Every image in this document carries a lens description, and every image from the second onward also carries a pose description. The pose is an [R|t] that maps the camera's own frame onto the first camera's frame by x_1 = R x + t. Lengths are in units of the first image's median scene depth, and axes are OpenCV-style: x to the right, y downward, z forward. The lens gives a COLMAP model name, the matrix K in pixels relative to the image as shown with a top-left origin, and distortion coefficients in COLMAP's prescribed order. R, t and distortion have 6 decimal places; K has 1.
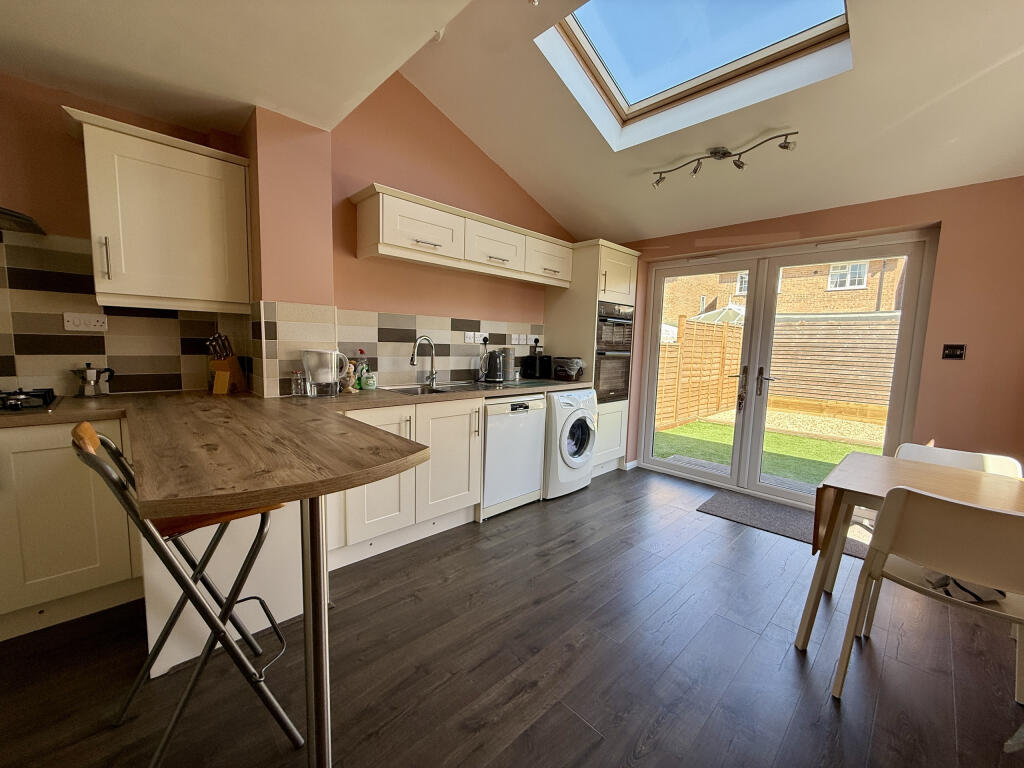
lens RADIAL K [[408.9, 0, 509.4], [0, 408.9, 385.4], [0, 0, 1]] dist [-0.000282, -0.000073]
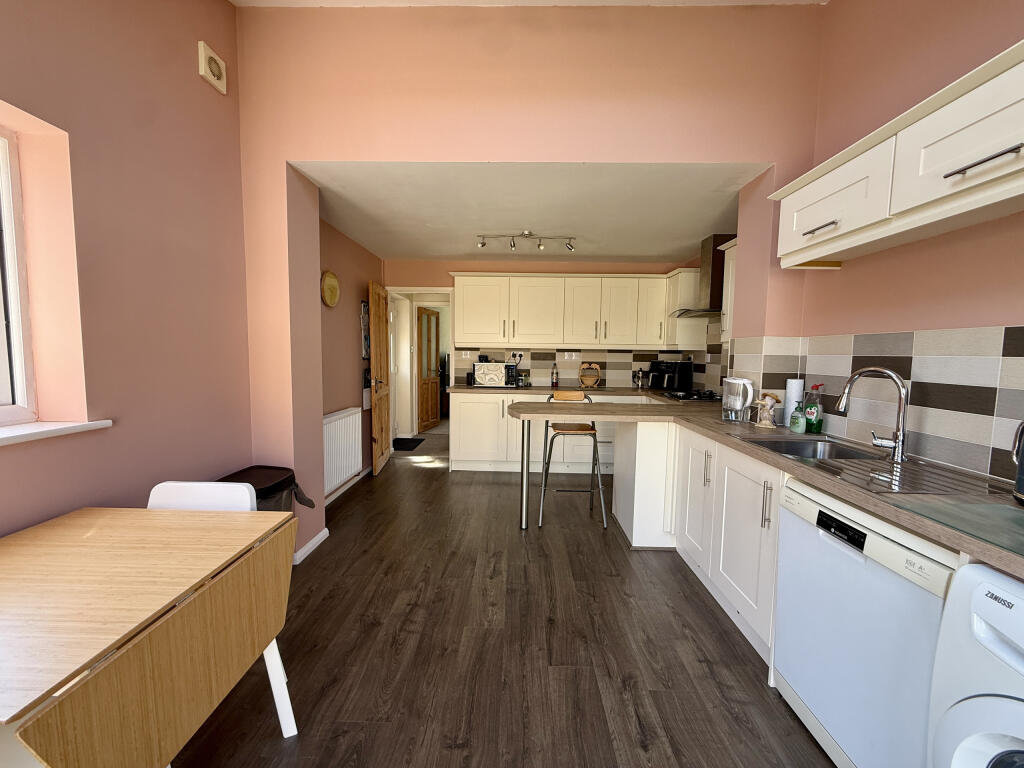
lens RADIAL K [[408.9, 0, 509.4], [0, 408.9, 385.4], [0, 0, 1]] dist [-0.000282, -0.000073]
pose [[-0.706960, 0.017555, -0.707036, 0.811405], [-0.110193, 0.984750, 0.134631, -0.163685], [0.698616, 0.173088, -0.694244, 1.466410]]
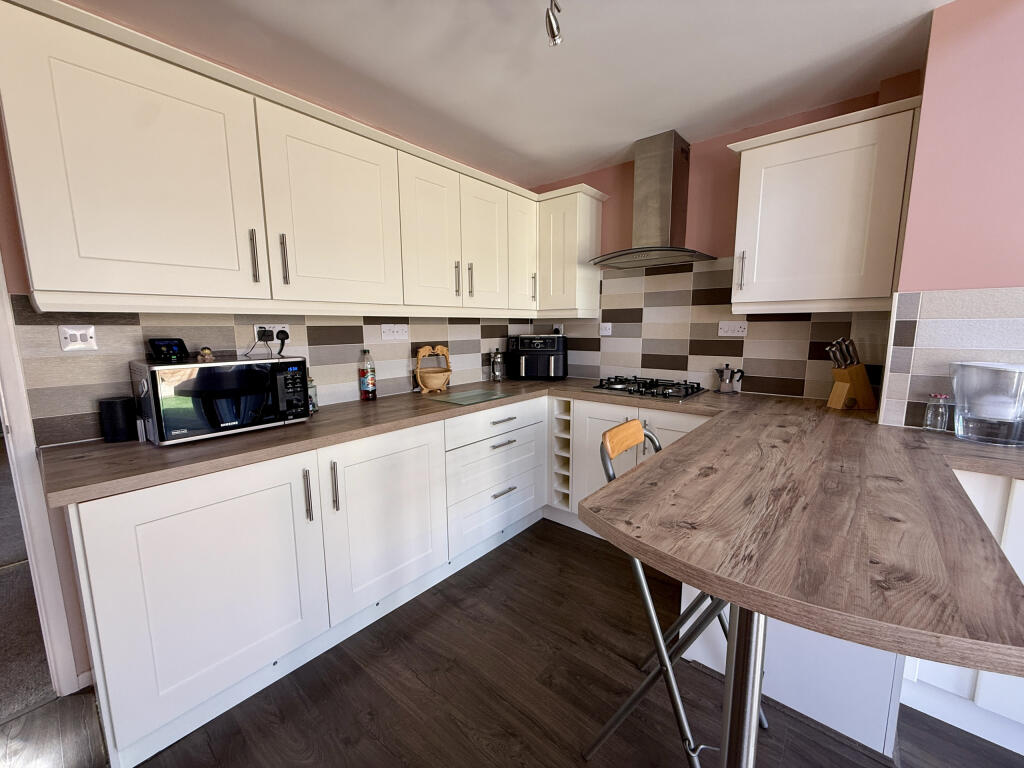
lens RADIAL K [[408.9, 0, 509.4], [0, 408.9, 385.4], [0, 0, 1]] dist [-0.000282, -0.000073]
pose [[0.100914, 0.112066, -0.988563, 0.063007], [-0.096185, 0.990080, 0.102420, -0.053323], [0.990235, 0.084749, 0.110692, 0.259516]]
